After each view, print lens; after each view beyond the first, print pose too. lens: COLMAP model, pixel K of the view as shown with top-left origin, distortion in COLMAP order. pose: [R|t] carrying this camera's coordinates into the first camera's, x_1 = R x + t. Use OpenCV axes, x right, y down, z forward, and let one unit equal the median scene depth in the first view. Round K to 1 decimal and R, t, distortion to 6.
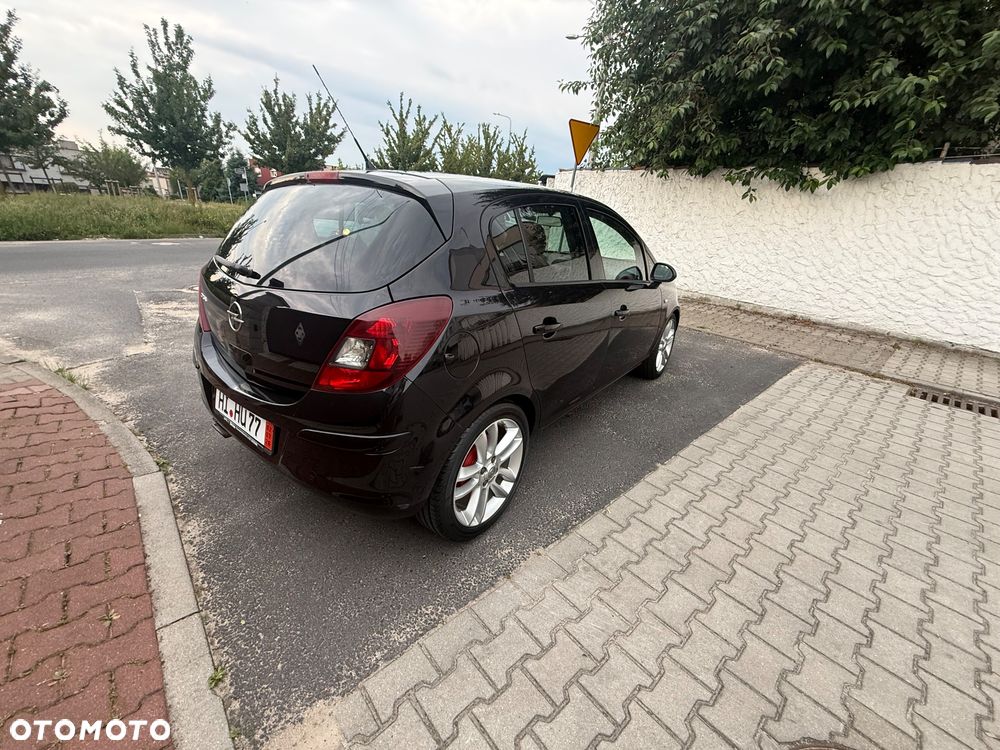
lens RADIAL K [[397.4, 0, 497.0], [0, 397.4, 374.8], [0, 0, 1]] dist [0.000259, 0.000019]
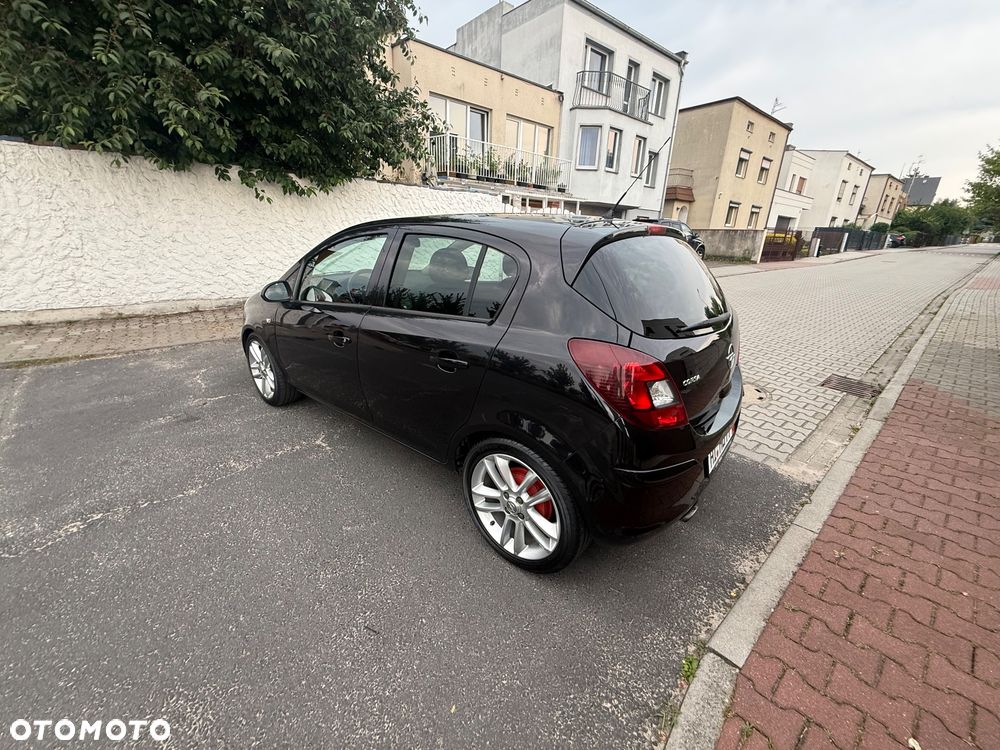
lens RADIAL K [[397.4, 0, 497.0], [0, 397.4, 374.8], [0, 0, 1]] dist [0.000259, 0.000019]
pose [[0.046777, -0.398757, 0.915863, -0.810126], [0.355982, 0.863323, 0.357700, -0.346232], [-0.933321, 0.309299, 0.182335, 0.658046]]
